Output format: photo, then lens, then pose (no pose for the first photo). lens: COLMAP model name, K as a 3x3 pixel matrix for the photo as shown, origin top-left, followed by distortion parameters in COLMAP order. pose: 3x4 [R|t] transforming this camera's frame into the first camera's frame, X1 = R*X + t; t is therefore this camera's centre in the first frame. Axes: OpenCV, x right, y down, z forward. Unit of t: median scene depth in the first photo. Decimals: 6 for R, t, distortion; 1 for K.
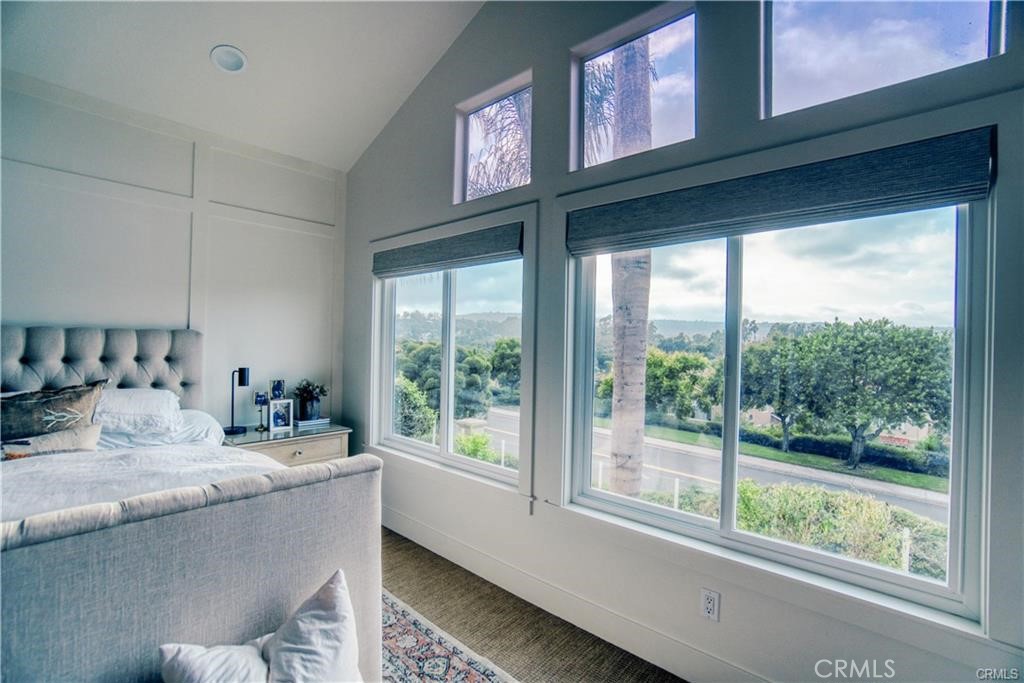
lens RADIAL K [[460.1, 0, 529.3], [0, 460.1, 338.1], [0, 0, 1]] dist [-0.066501, 0.023173]
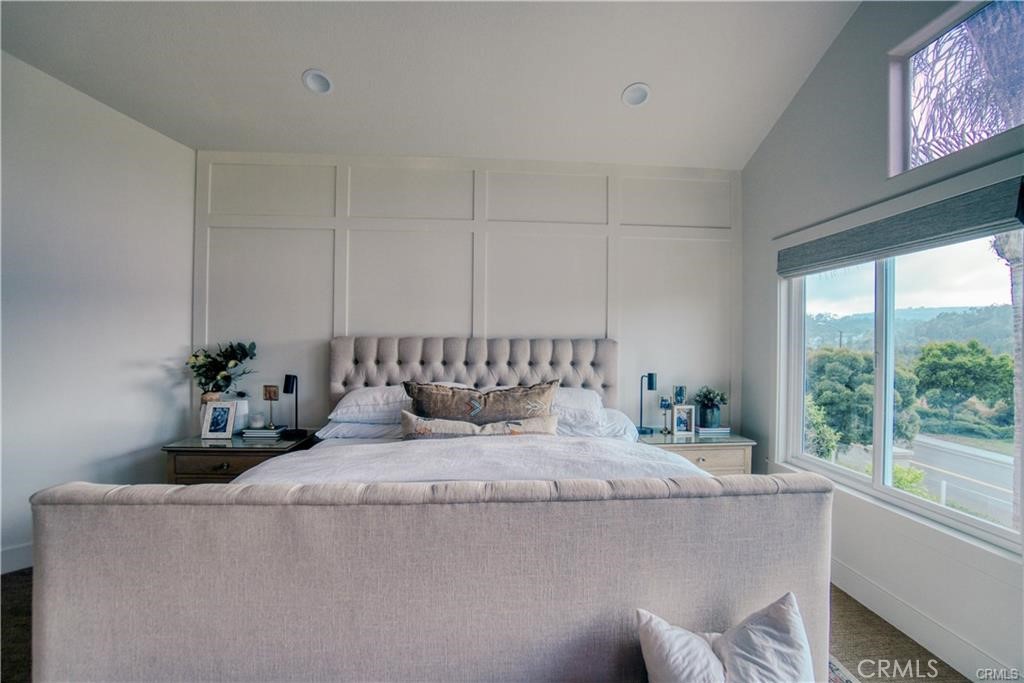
lens RADIAL K [[478.5, 0, 512.0], [0, 478.5, 341.5], [0, 0, 1]] dist [-0.068598, 0.026720]
pose [[0.702748, -0.014750, -0.711286, -0.064672], [0.010182, 0.999891, -0.010675, -0.001491], [0.711366, 0.000259, 0.702822, -0.043793]]
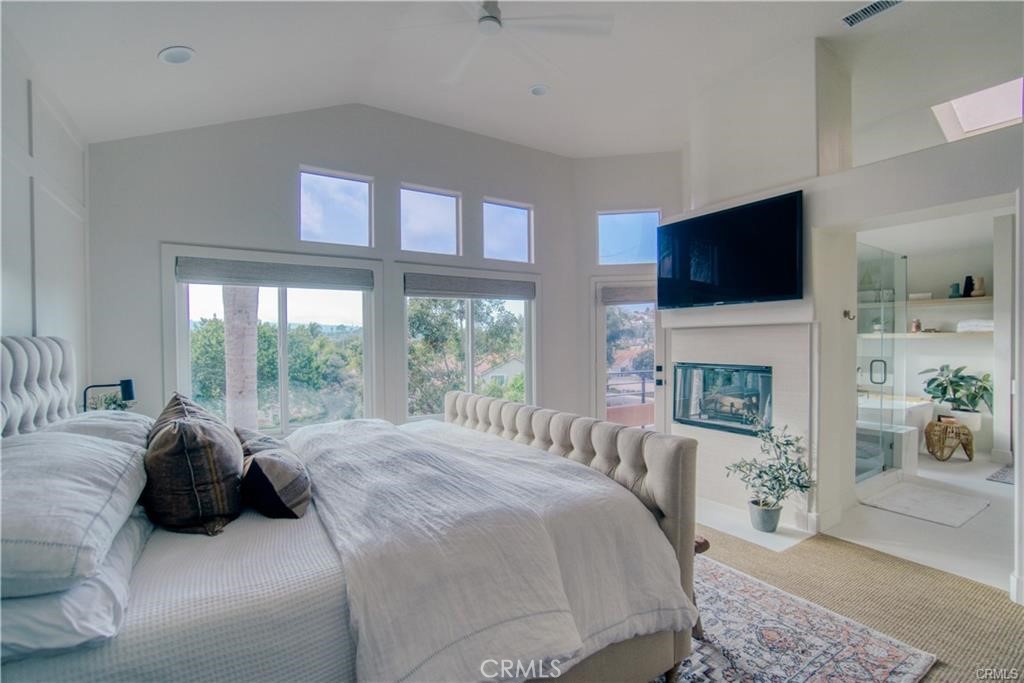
lens RADIAL K [[478.5, 0, 512.0], [0, 478.5, 341.5], [0, 0, 1]] dist [-0.068598, 0.026720]
pose [[0.281992, -0.022014, 0.959164, -1.398592], [0.002047, 0.999748, 0.022343, -0.029564], [-0.959415, -0.004338, 0.281966, 0.029363]]
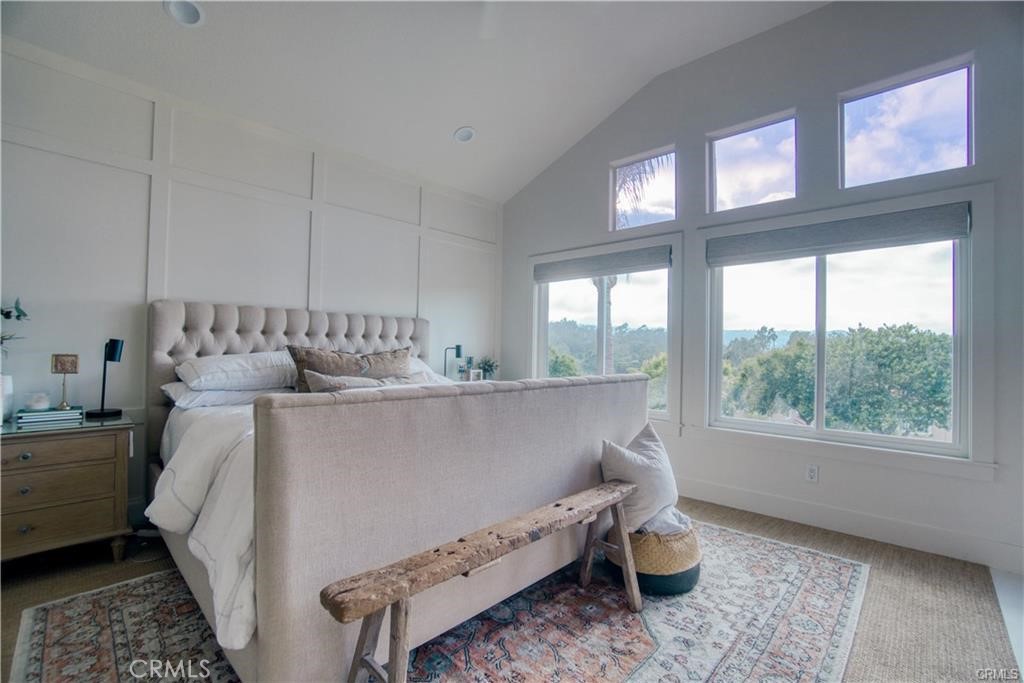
lens RADIAL K [[478.5, 0, 512.0], [0, 478.5, 341.5], [0, 0, 1]] dist [-0.068598, 0.026720]
pose [[0.999340, -0.001952, -0.036266, -0.451275], [0.001329, 0.999851, -0.017189, 0.087764], [0.036294, 0.017129, 0.999194, -0.547362]]
